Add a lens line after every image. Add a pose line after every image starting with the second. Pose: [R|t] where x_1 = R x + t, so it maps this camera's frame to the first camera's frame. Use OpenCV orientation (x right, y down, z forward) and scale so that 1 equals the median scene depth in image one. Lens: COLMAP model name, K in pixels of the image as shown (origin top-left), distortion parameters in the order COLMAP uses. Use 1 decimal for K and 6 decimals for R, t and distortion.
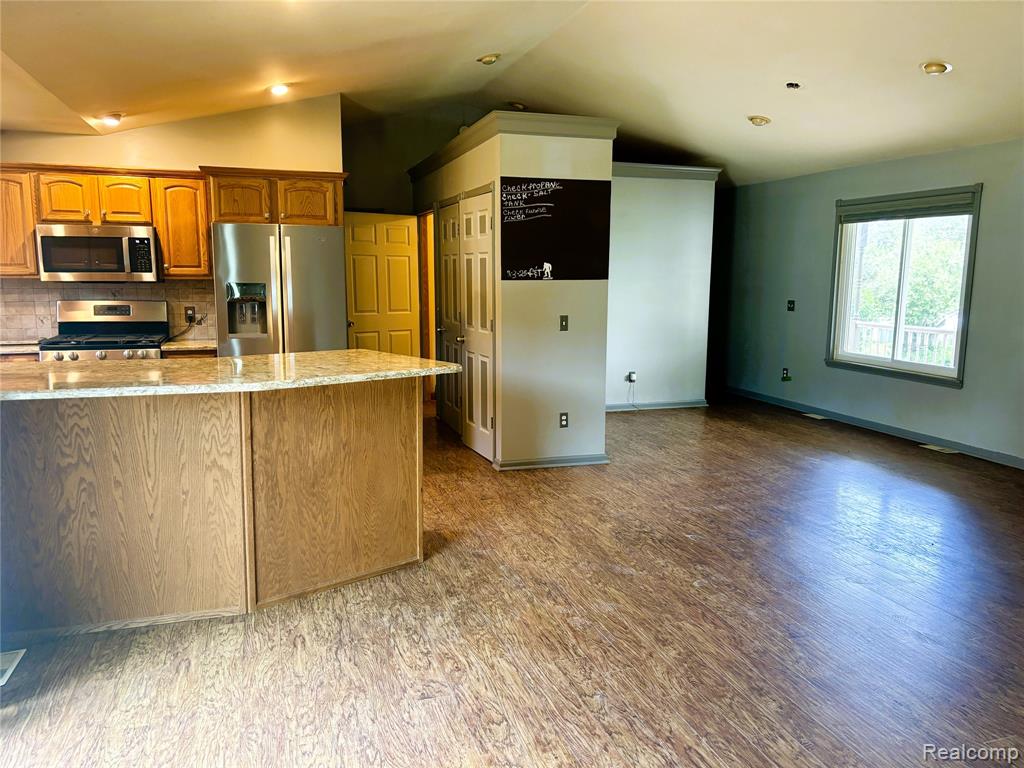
lens RADIAL K [[777.1, 0, 517.6], [0, 777.1, 386.8], [0, 0, 1]] dist [0.067385, -0.073765]
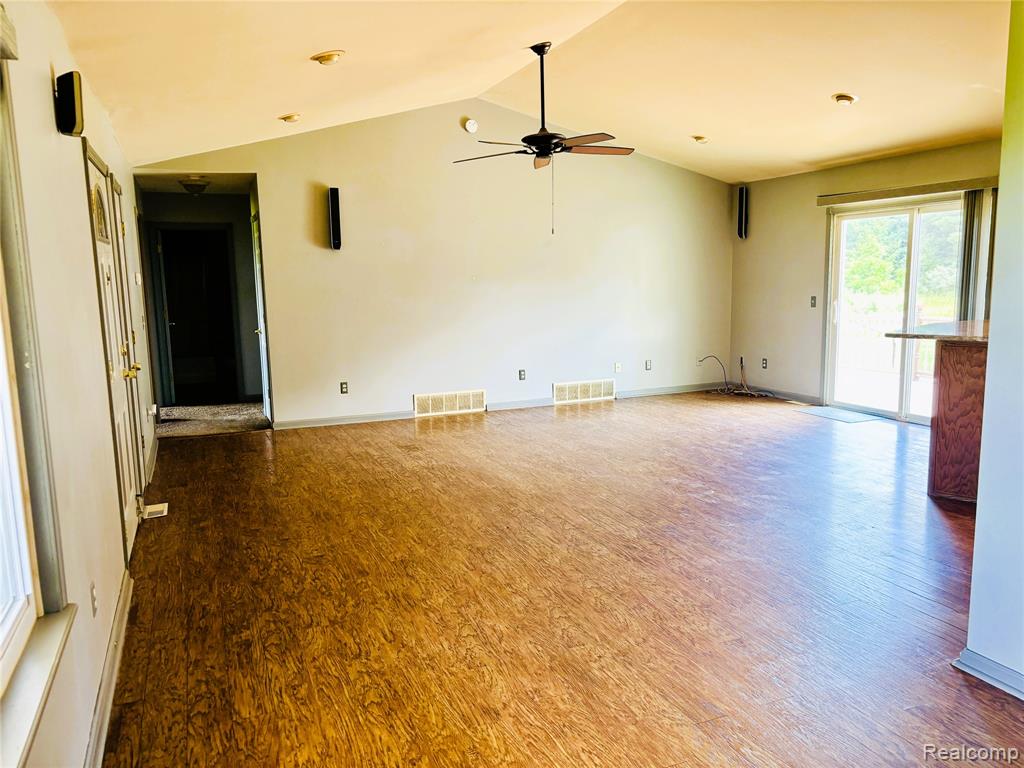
lens RADIAL K [[777.1, 0, 517.6], [0, 777.1, 386.8], [0, 0, 1]] dist [0.067385, -0.073765]
pose [[-0.996739, 0.019434, -0.078317, 0.446503], [-0.004159, 0.956904, 0.290374, -0.217550], [0.080585, 0.289752, -0.953703, 1.474816]]
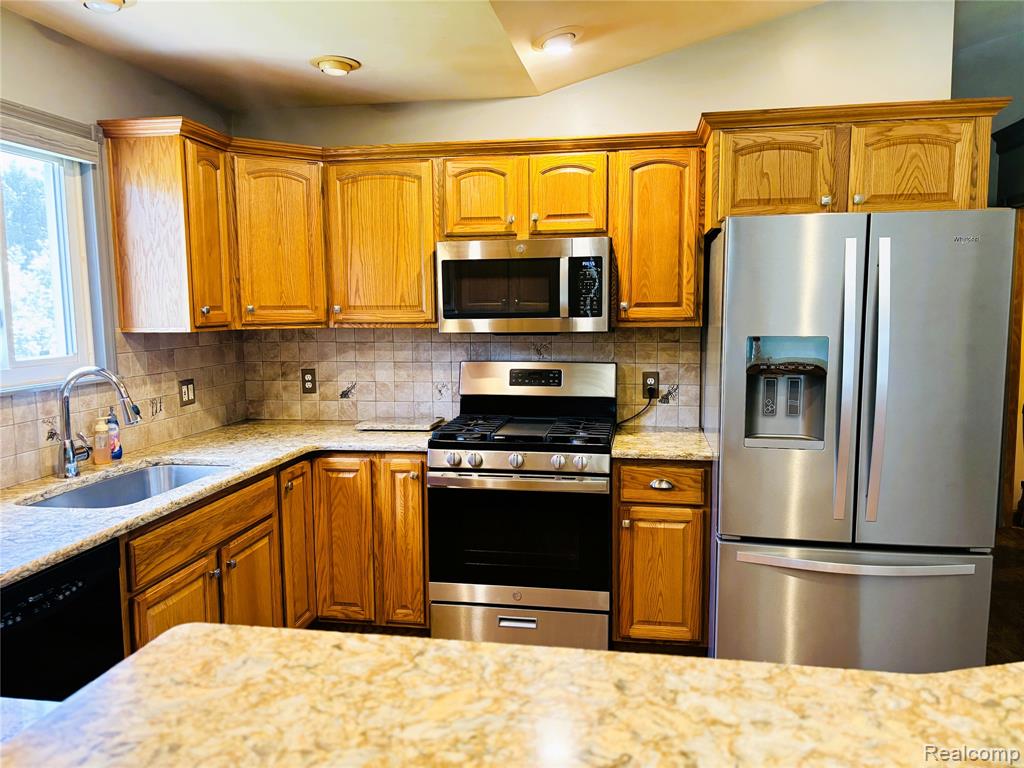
lens RADIAL K [[777.1, 0, 517.6], [0, 777.1, 386.8], [0, 0, 1]] dist [0.067385, -0.073765]
pose [[0.886454, 0.036539, -0.461372, -0.262289], [-0.054495, 0.998185, -0.025650, -0.078316], [0.459597, 0.047880, 0.886836, 0.482405]]
